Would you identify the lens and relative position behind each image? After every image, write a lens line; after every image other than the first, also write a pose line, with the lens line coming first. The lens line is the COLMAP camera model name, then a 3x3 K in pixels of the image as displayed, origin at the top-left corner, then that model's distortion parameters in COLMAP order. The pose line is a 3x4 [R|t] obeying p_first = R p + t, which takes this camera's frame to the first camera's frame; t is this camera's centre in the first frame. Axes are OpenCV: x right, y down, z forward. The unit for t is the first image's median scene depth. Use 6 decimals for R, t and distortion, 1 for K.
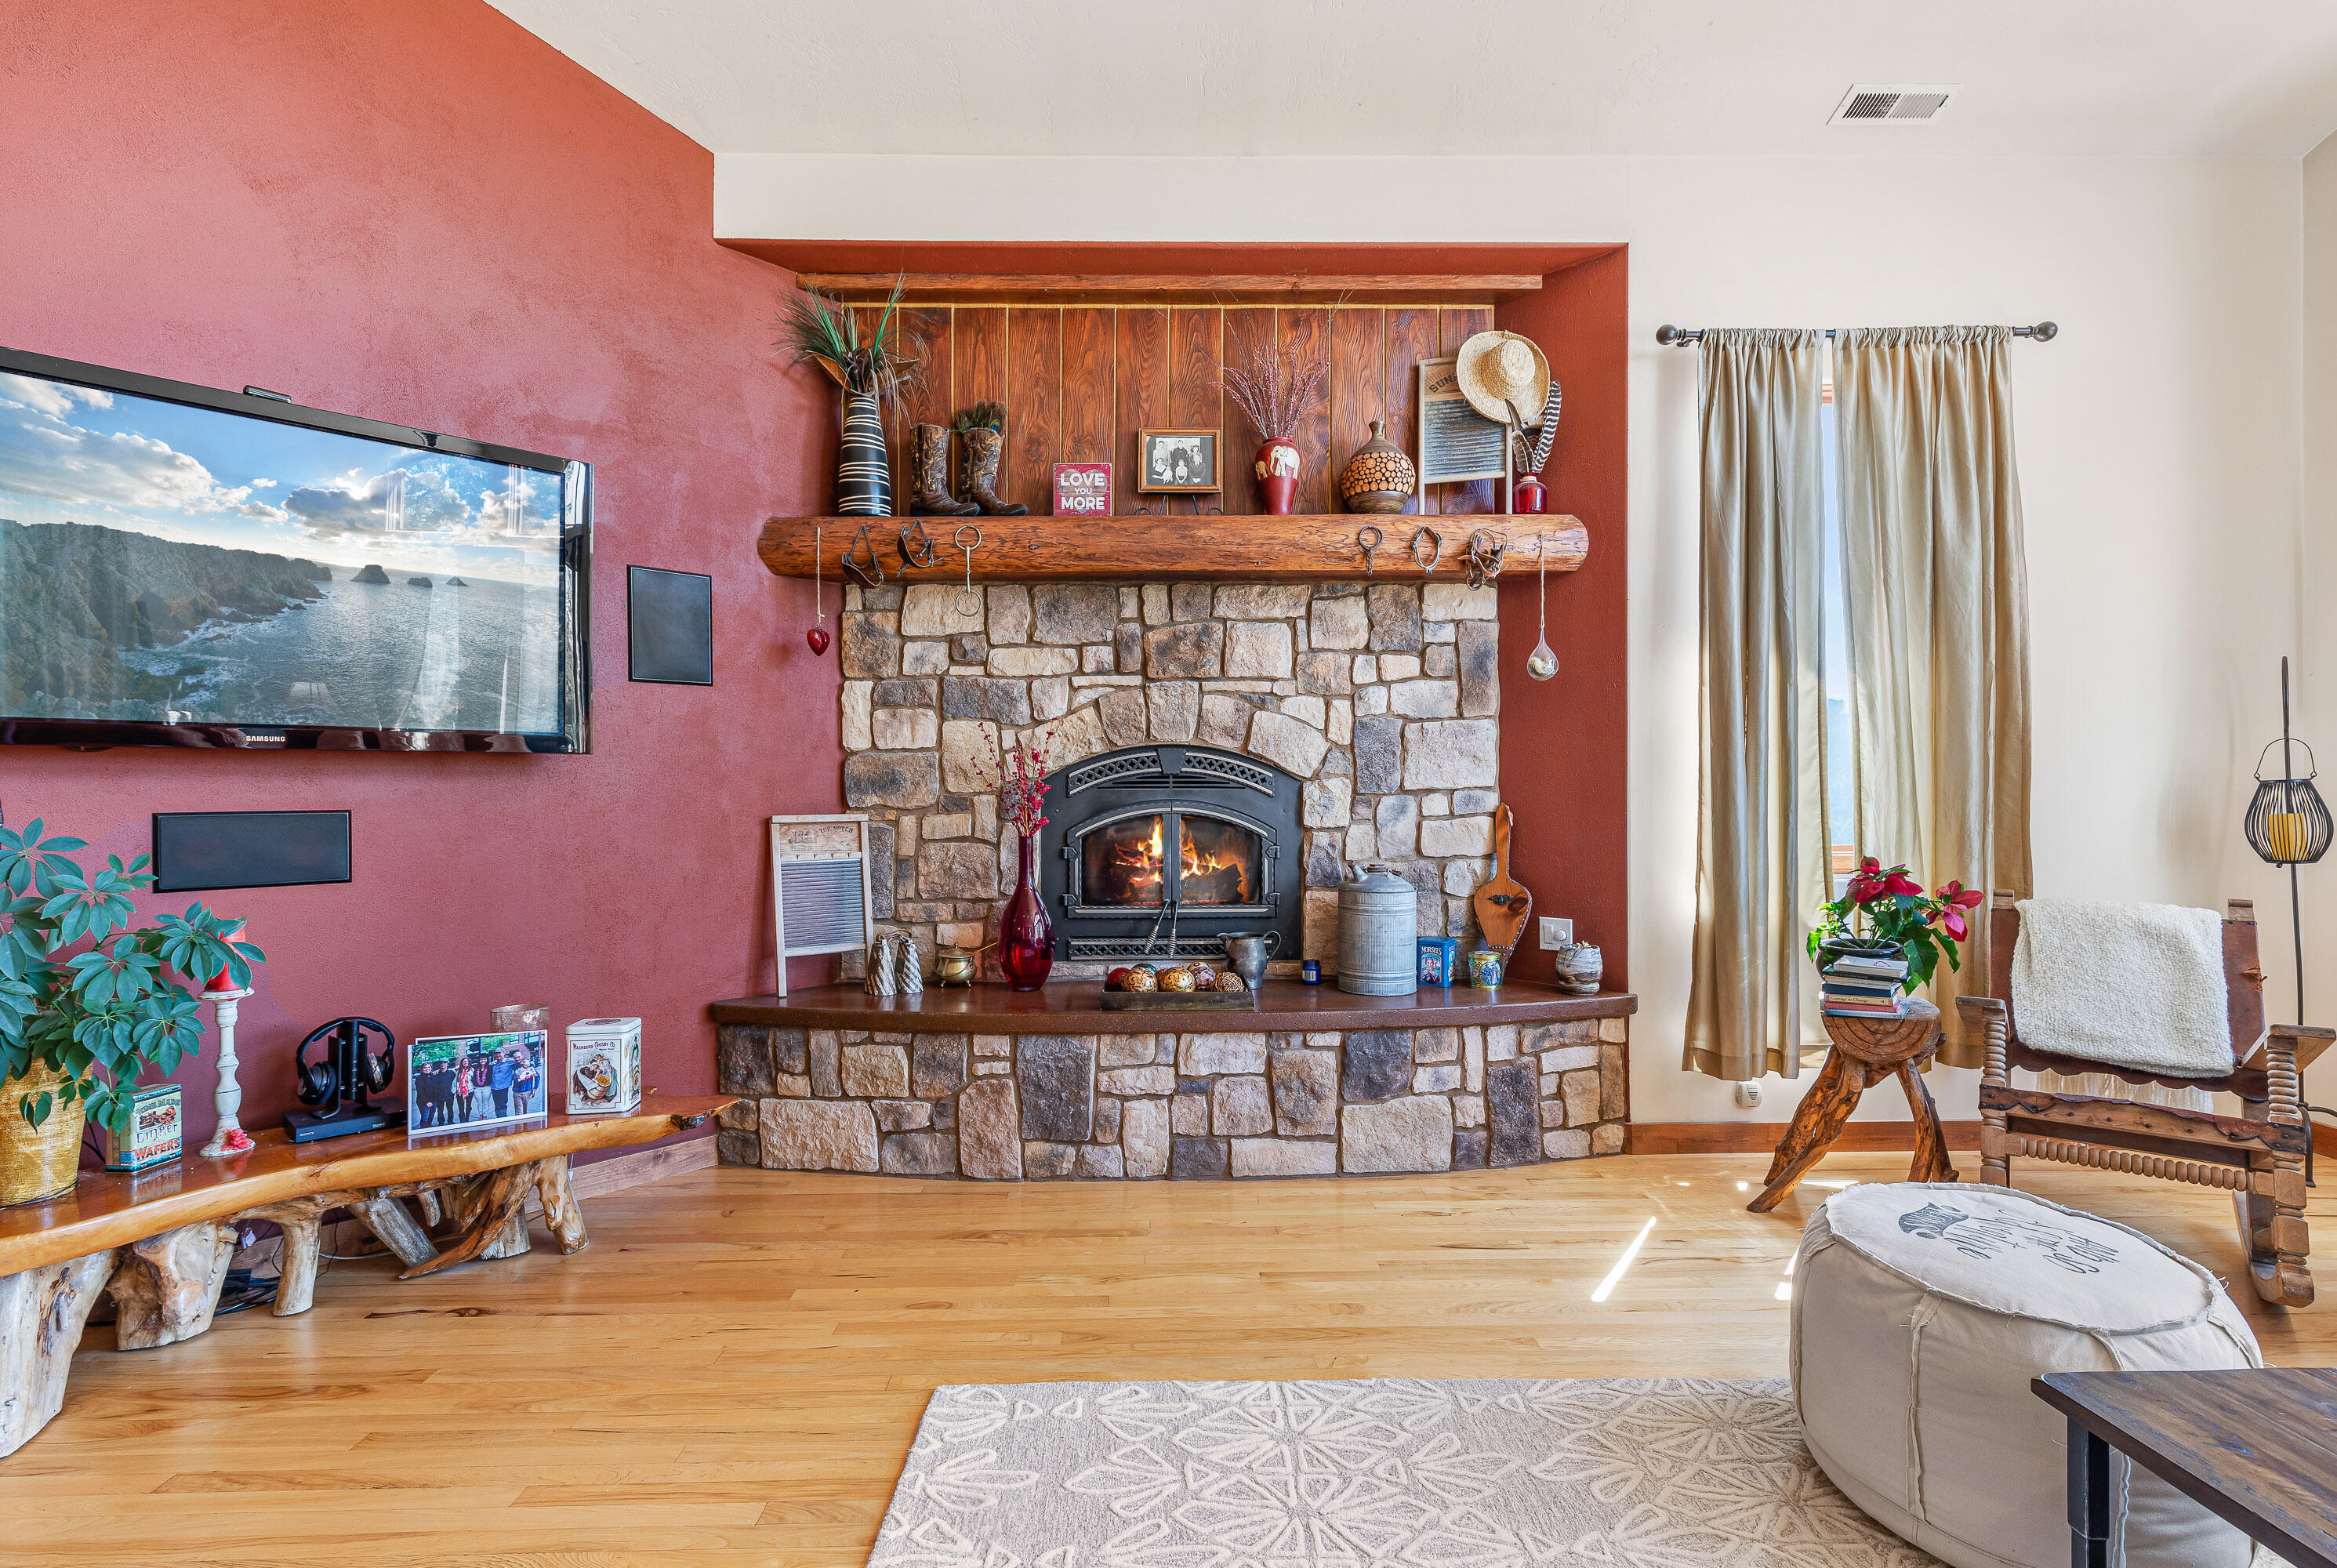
lens RADIAL K [[1086.2, 0, 1168.4], [0, 1086.2, 793.3], [0, 0, 1]] dist [0.003666, 0.000272]
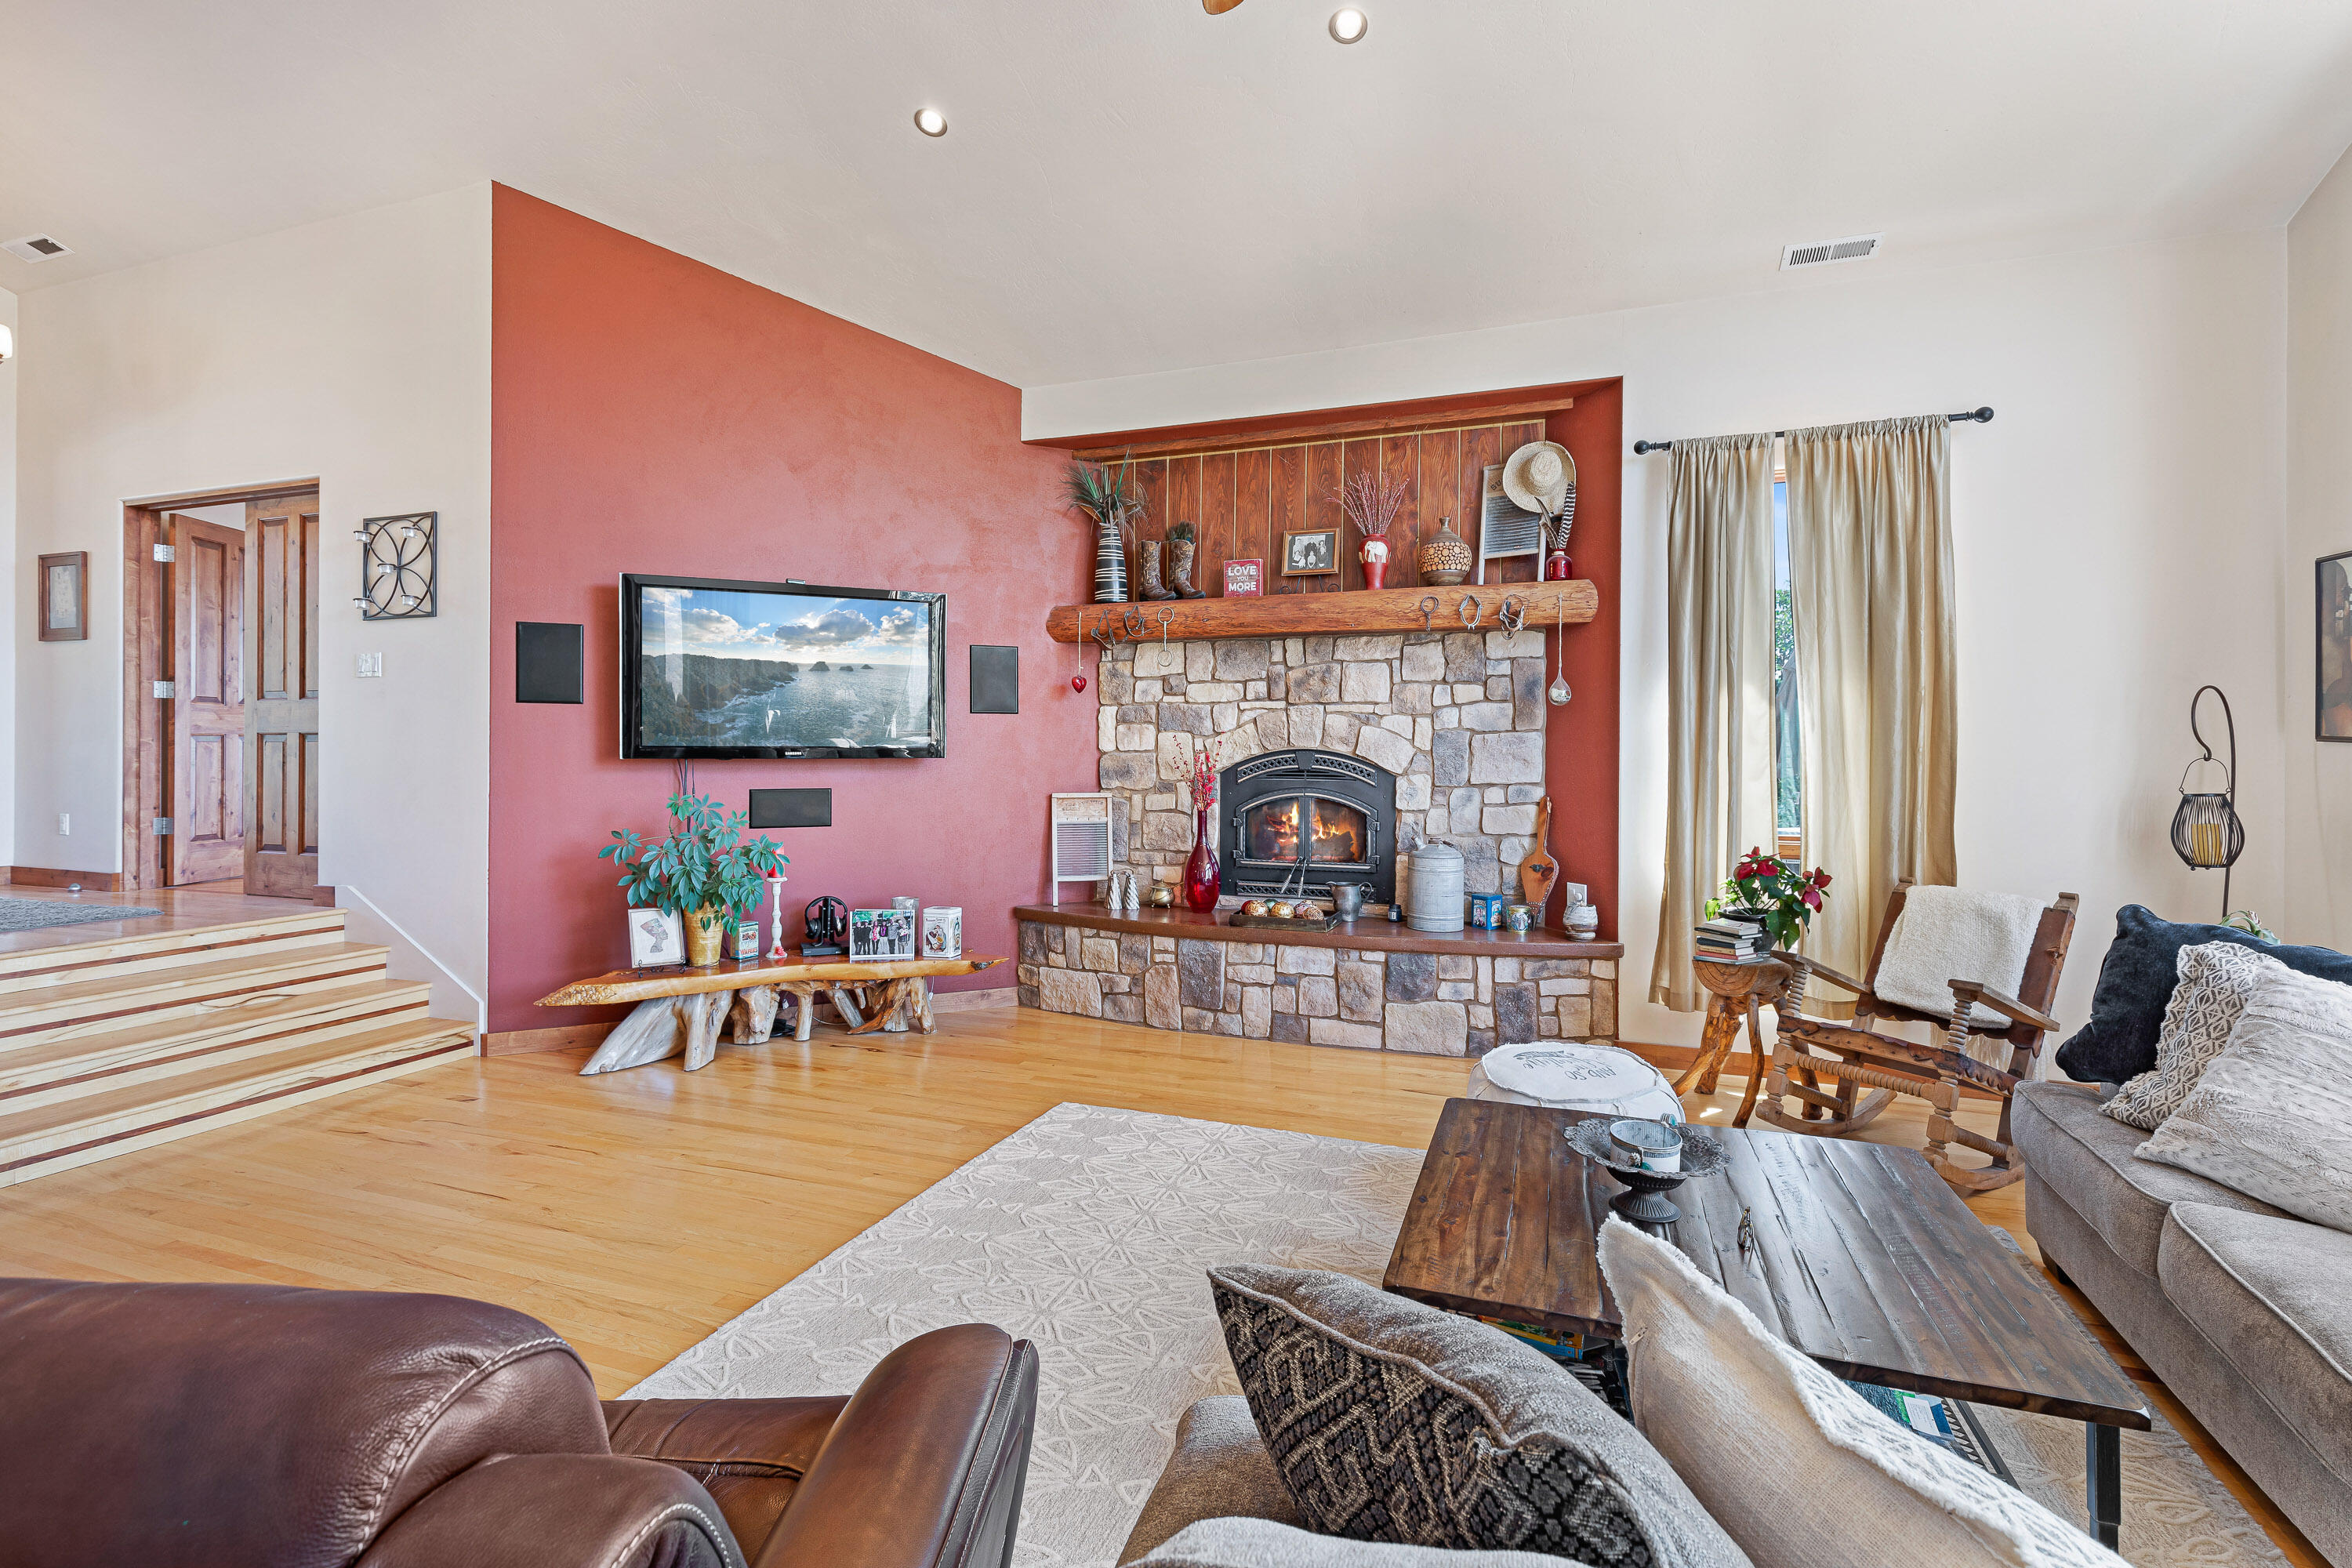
lens RADIAL K [[1075.0, 0, 1182.5], [0, 1075.0, 753.0], [0, 0, 1]] dist [0.002897, 0.000316]
pose [[0.927504, 0.008727, -0.373712, 0.426570], [-0.008963, 0.999959, 0.001108, -0.044314], [0.373707, 0.002322, 0.927544, -0.421274]]
